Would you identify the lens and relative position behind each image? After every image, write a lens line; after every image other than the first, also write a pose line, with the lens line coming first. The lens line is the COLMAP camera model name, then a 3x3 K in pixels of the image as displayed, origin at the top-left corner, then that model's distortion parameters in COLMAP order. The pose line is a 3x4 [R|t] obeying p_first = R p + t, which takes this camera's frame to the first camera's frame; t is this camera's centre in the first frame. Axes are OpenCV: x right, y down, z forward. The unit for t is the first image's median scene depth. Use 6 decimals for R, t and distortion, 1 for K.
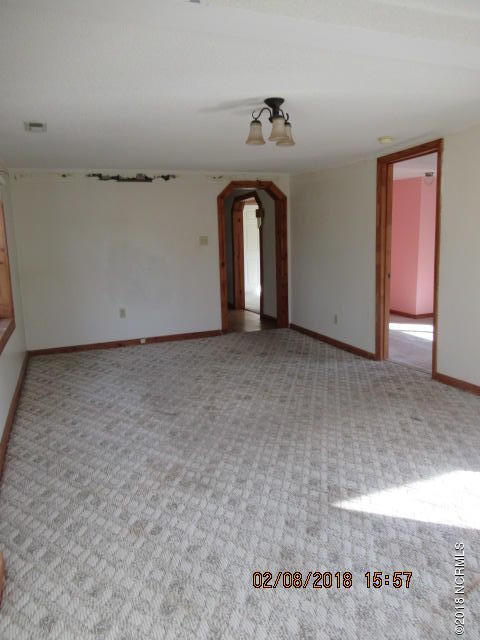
lens RADIAL K [[482.6, 0, 242.8], [0, 482.6, 317.5], [0, 0, 1]] dist [-0.005715, 0.010624]
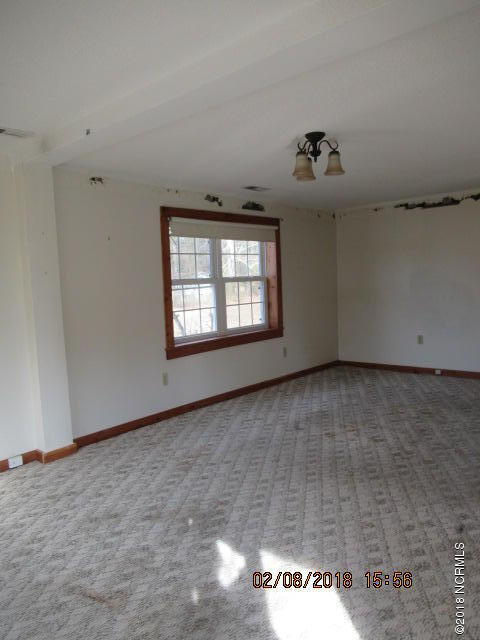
lens RADIAL K [[482.6, 0, 243.6], [0, 482.6, 321.7], [0, 0, 1]] dist [-0.005715, 0.010624]
pose [[0.463673, 0.092376, -0.881178, 0.703958], [-0.119243, 0.992008, 0.041249, -0.067957], [0.877946, 0.085948, 0.470983, 0.330663]]
